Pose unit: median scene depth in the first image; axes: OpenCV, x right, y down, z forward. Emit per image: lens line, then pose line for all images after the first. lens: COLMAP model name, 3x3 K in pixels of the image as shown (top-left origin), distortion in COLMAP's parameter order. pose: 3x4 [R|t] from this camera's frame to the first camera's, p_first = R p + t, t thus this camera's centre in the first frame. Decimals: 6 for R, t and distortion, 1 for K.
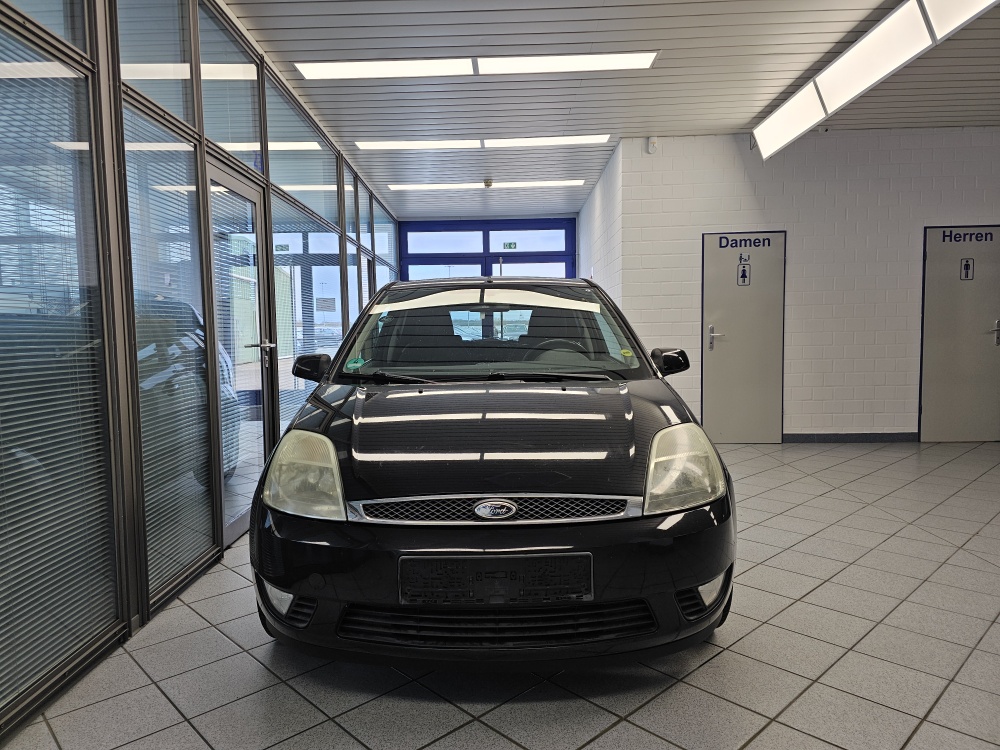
lens RADIAL K [[667.3, 0, 496.0], [0, 667.3, 372.5], [0, 0, 1]] dist [0.077980, -0.078355]
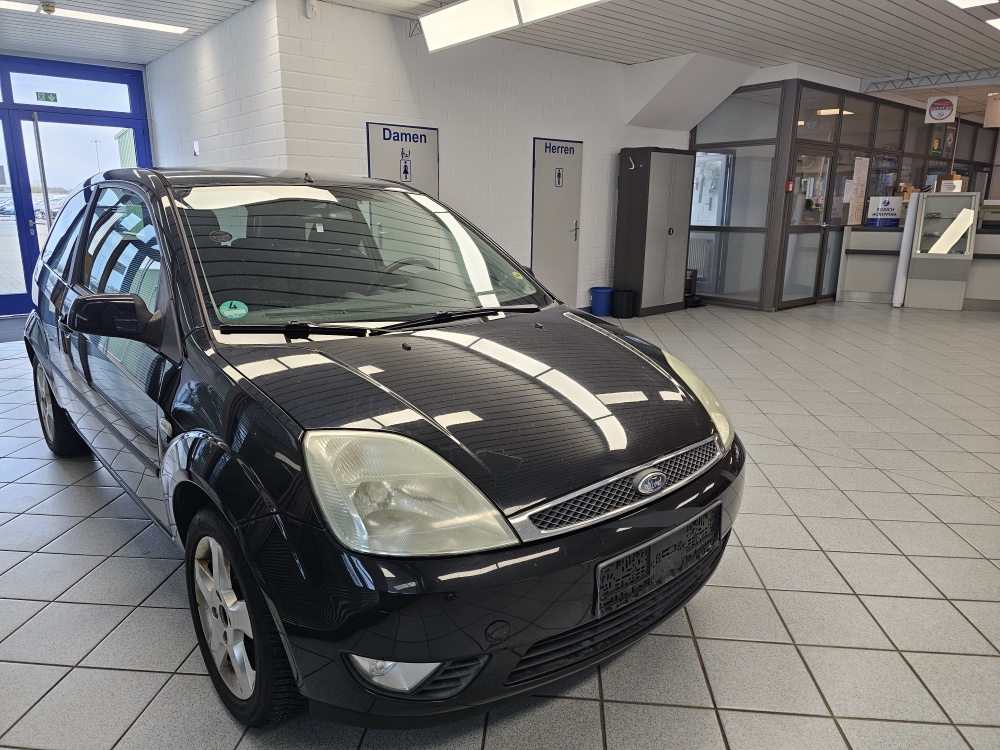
lens RADIAL K [[670.7, 0, 500.0], [0, 670.7, 359.3], [0, 0, 1]] dist [0.061432, -0.050400]
pose [[0.747997, -0.125713, 0.651688, -0.211394], [0.021235, 0.985928, 0.165816, -0.032736], [-0.663363, -0.110191, 0.740141, 0.142144]]
